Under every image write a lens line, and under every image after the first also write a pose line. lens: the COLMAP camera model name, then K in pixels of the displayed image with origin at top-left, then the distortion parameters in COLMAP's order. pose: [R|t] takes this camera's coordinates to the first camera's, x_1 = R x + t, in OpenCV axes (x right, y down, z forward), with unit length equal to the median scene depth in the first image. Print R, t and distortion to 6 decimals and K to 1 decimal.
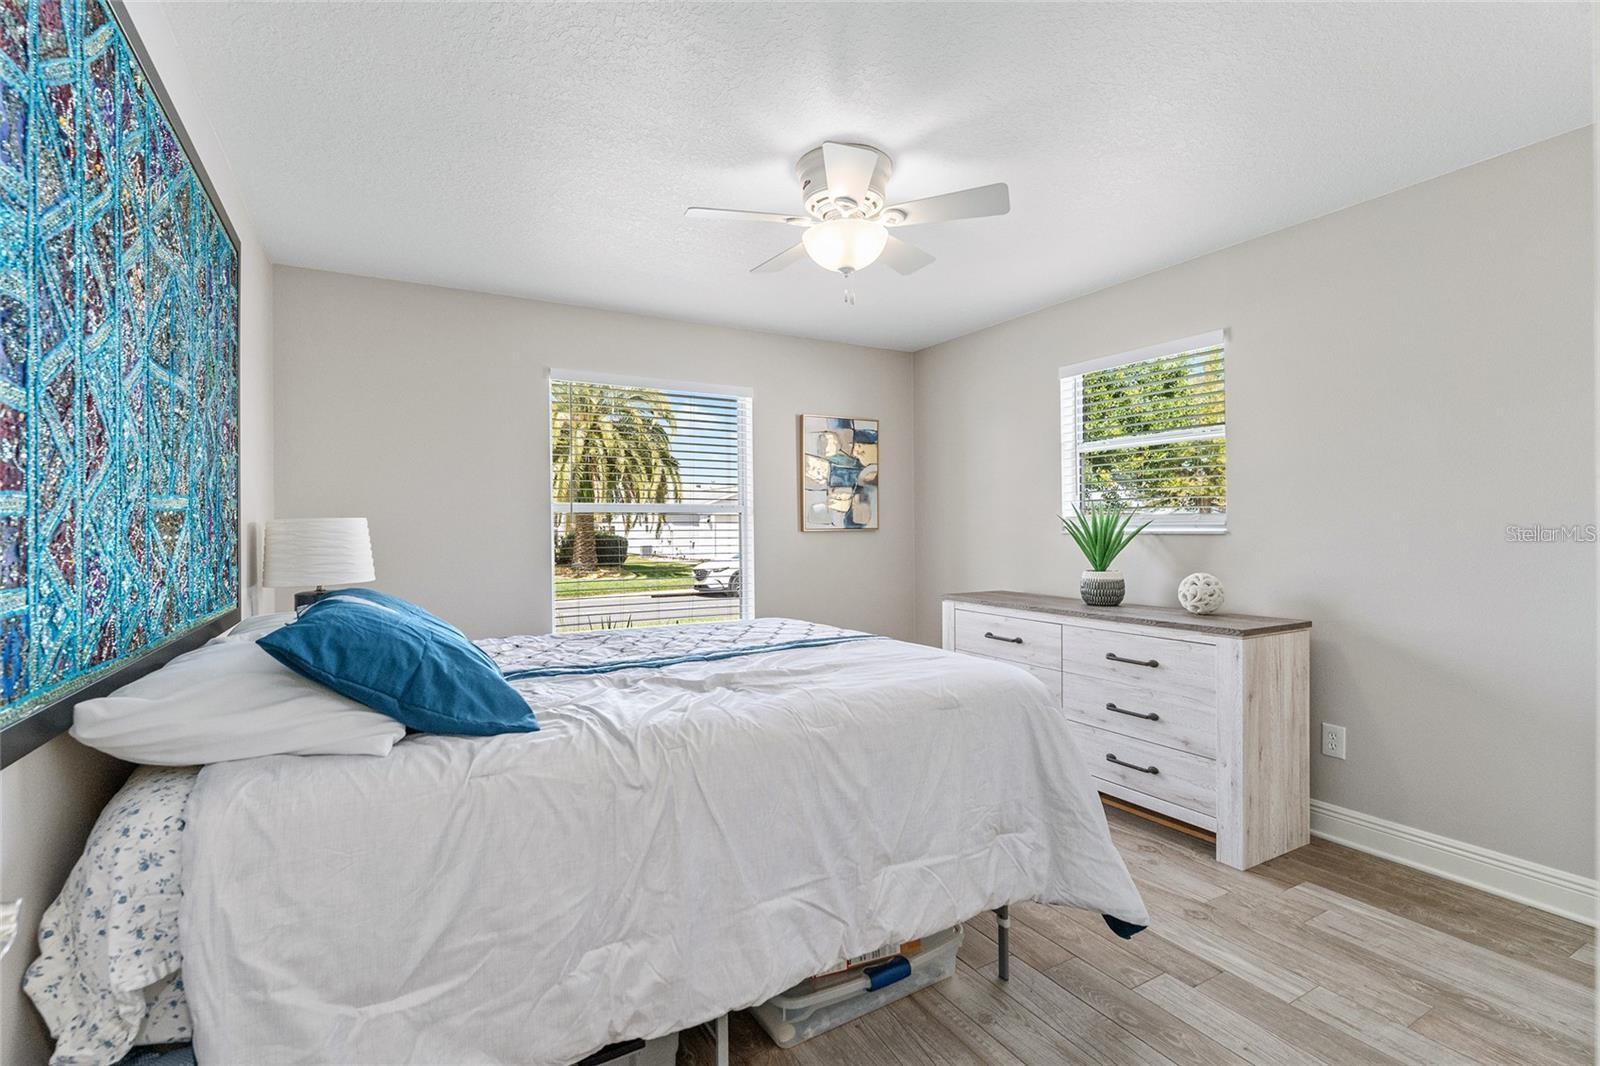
lens RADIAL K [[743.2, 0, 802.3], [0, 743.2, 532.1], [0, 0, 1]] dist [0.006179, -0.003182]
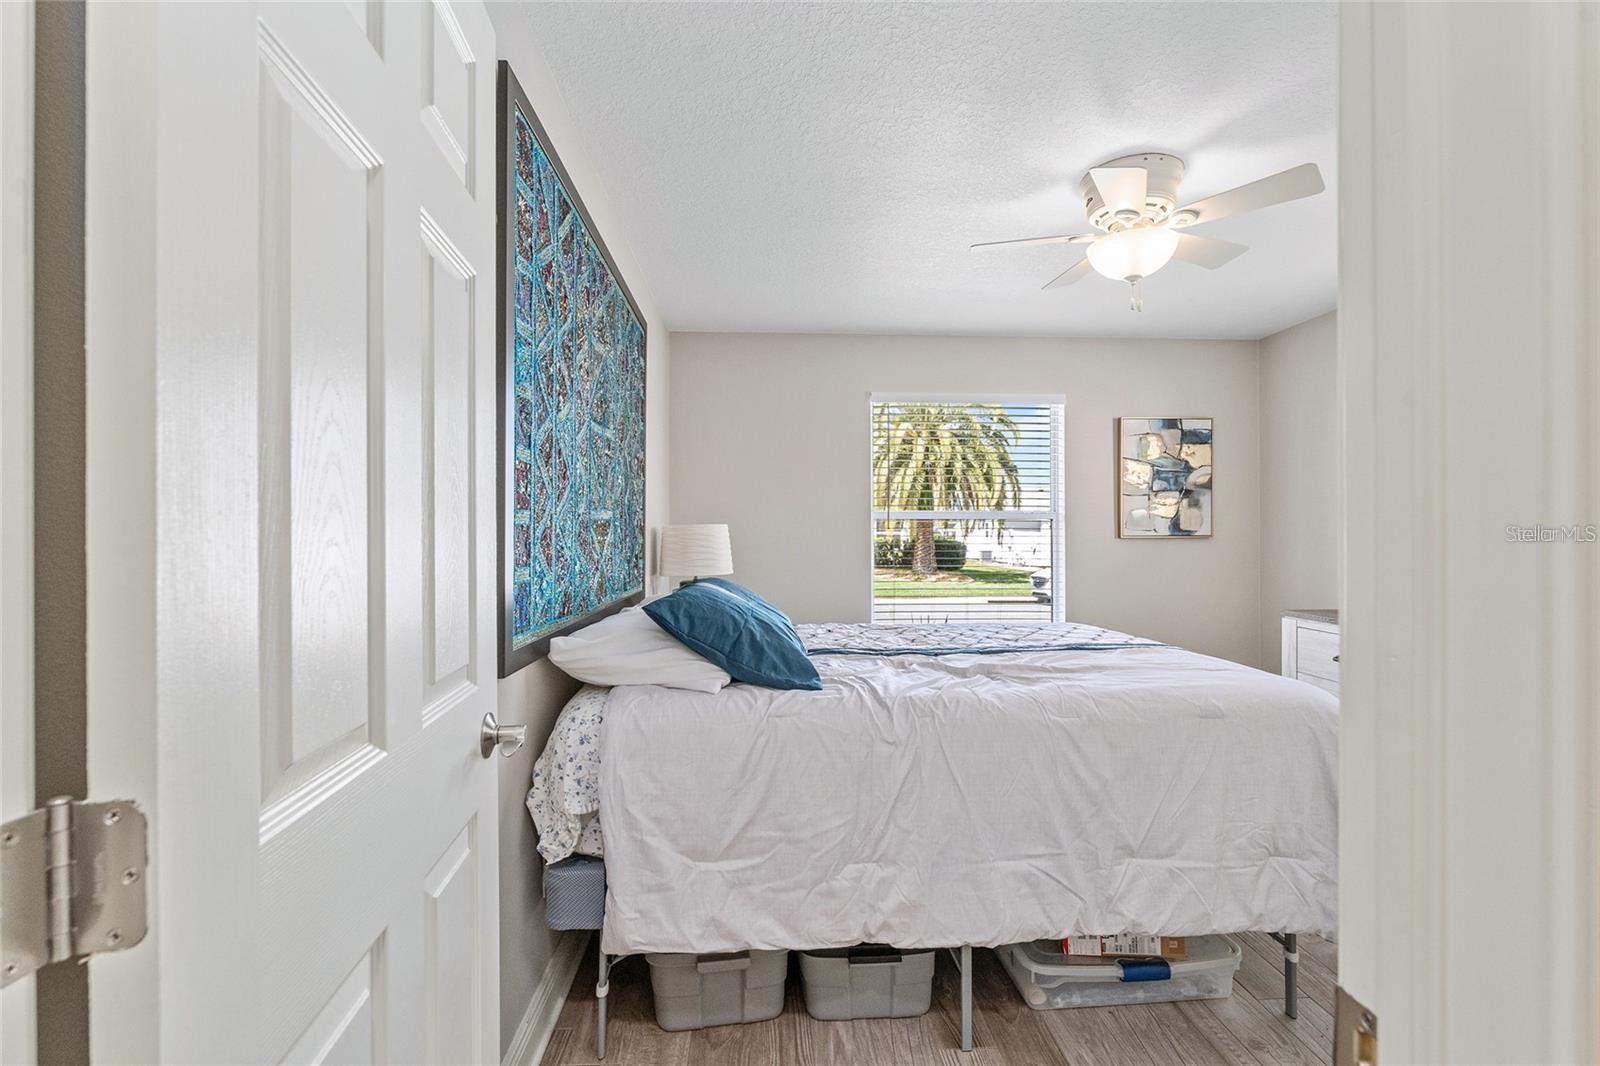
lens RADIAL K [[743.2, 0, 800.4], [0, 743.2, 535.2], [0, 0, 1]] dist [0.006179, -0.003182]
pose [[0.896835, 0.007681, -0.442299, 0.149134], [-0.009030, 0.999959, -0.000944, -0.000357], [0.442274, 0.004841, 0.896867, -0.140931]]
